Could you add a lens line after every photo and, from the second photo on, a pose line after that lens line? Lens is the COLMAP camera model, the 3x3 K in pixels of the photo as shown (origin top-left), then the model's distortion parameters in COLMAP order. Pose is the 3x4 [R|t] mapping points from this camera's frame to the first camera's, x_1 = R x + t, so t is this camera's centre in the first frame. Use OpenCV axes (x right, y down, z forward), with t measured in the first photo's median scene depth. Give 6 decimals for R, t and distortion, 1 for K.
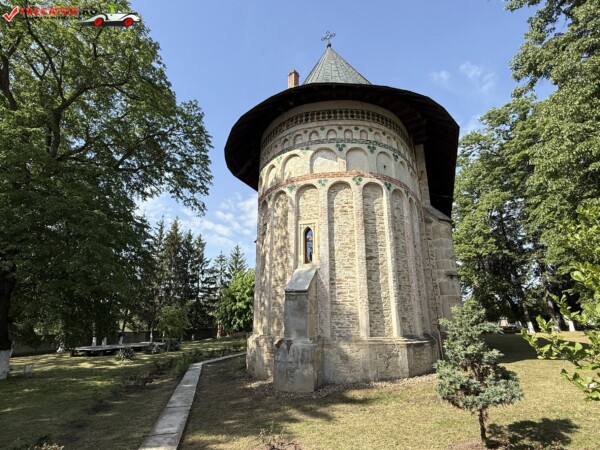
lens RADIAL K [[316.4, 0, 300.5], [0, 316.4, 224.5], [0, 0, 1]] dist [-0.004586, 0.000050]
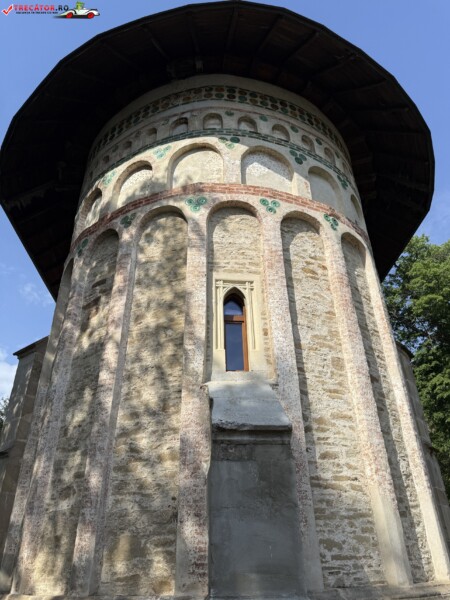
lens RADIAL K [[425.6, 0, 224.0], [0, 425.6, 297.5], [0, 0, 1]] dist [0.049132, -0.048446]
pose [[0.896449, 0.213062, 0.388566, -0.198041], [-0.108868, 0.955847, -0.272954, 0.168577], [-0.429566, 0.202387, 0.880064, 0.499218]]
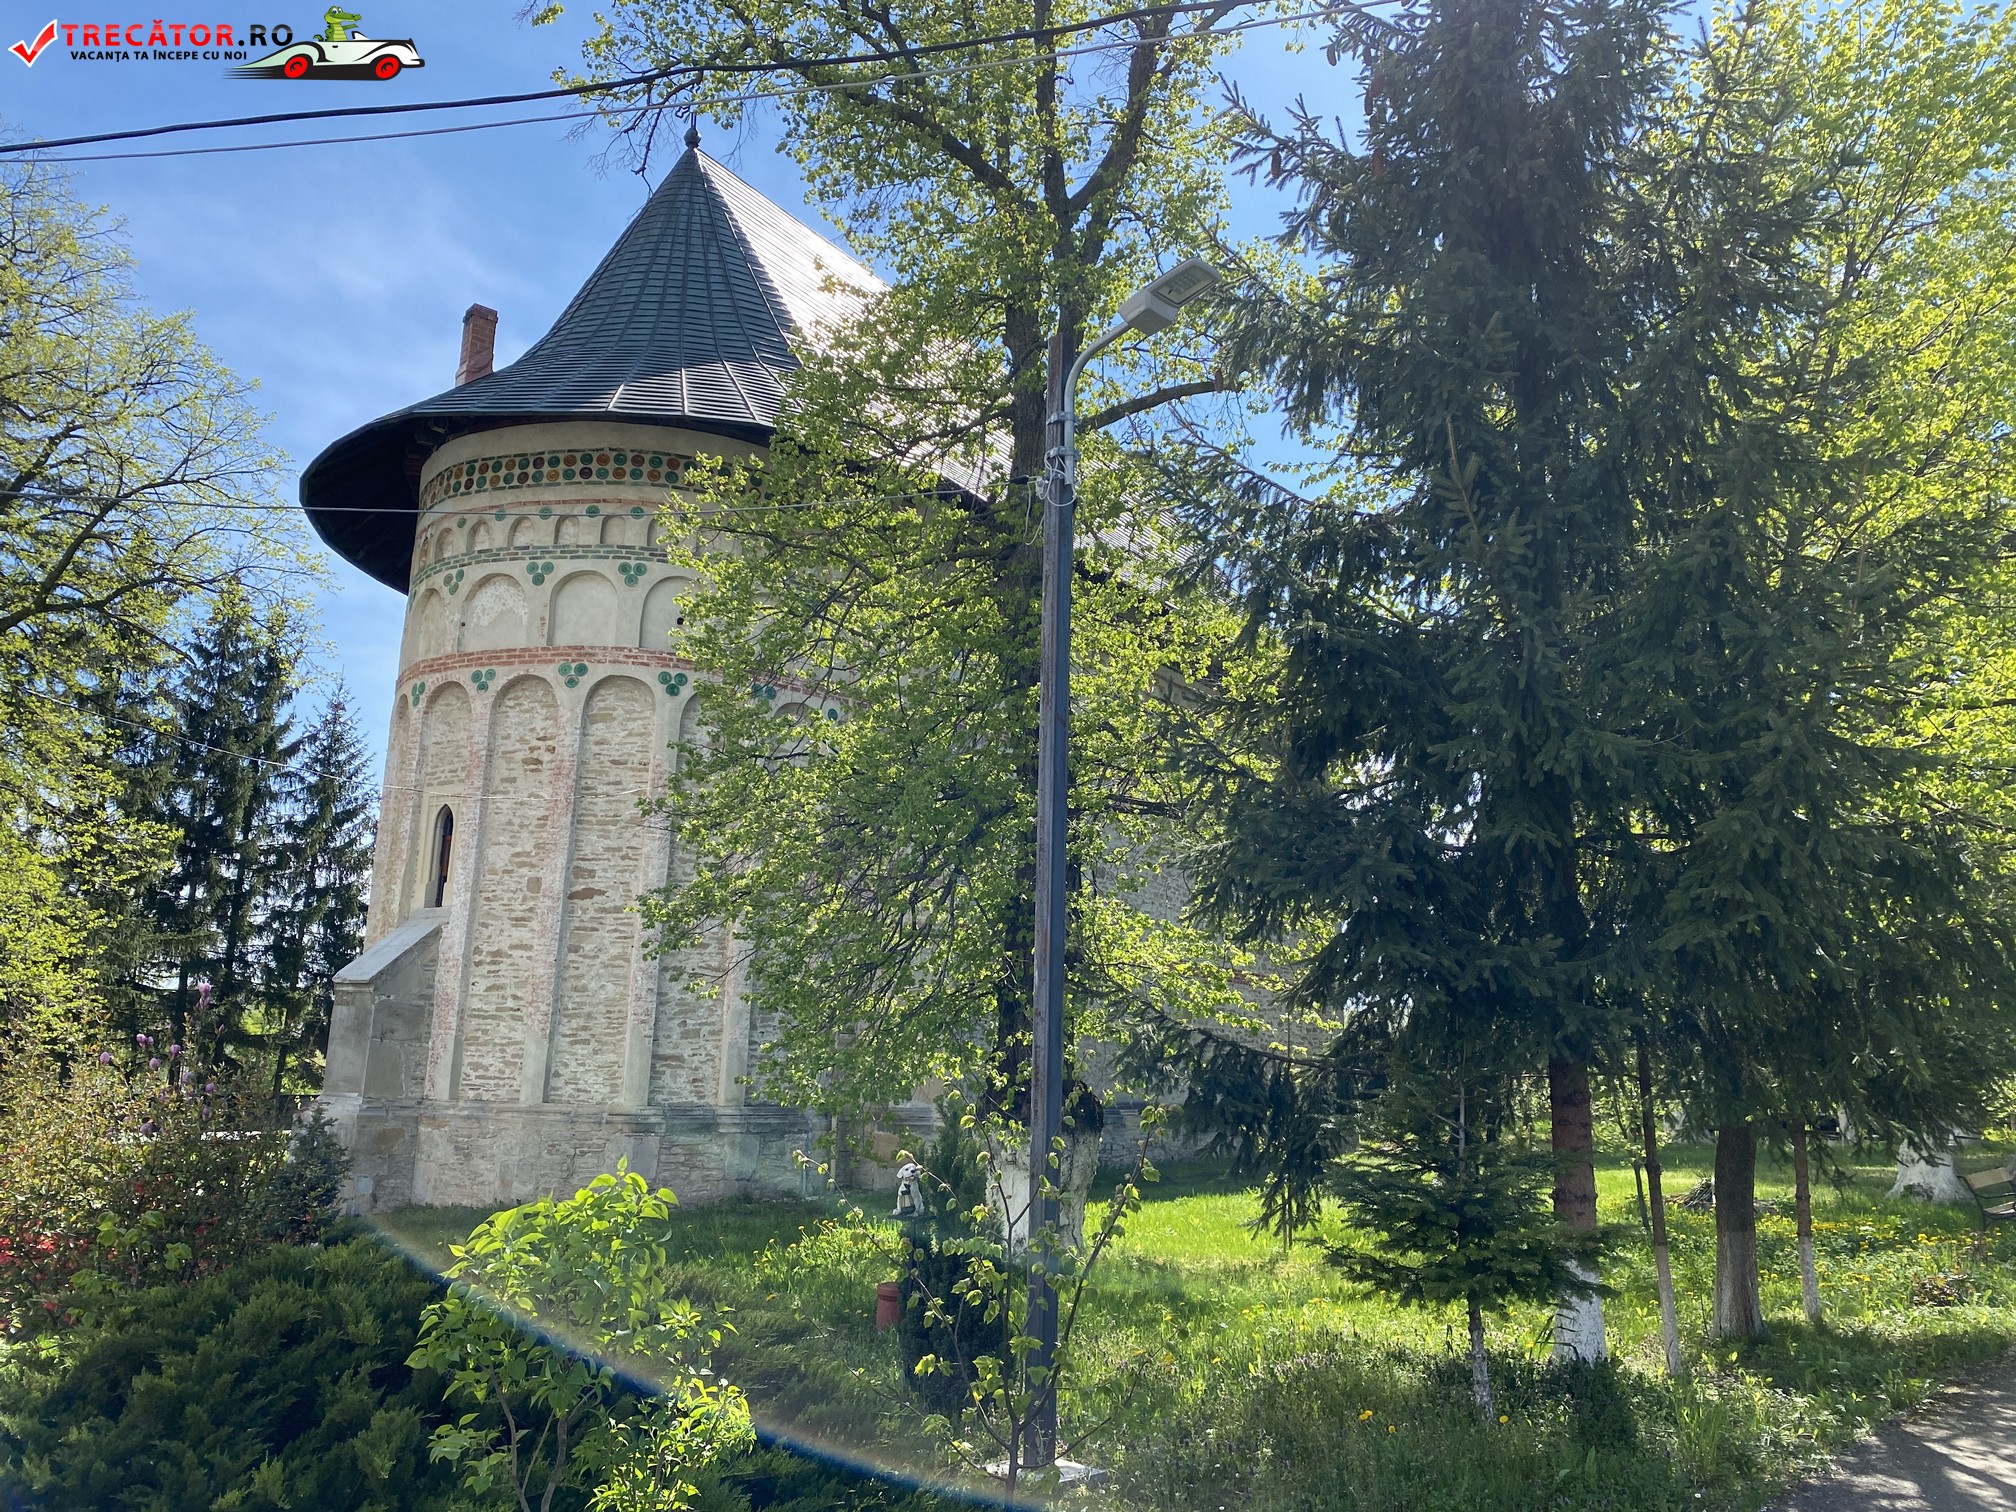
lens RADIAL K [[1526.7, 0, 1009.5], [0, 1526.7, 762.1], [0, 0, 1]] dist [0.005440, 0.002836]
pose [[0.986576, -0.007654, -0.163124, 0.913940], [0.021693, 0.996191, 0.084455, -0.168912], [0.161856, -0.086860, 0.982984, -0.586350]]
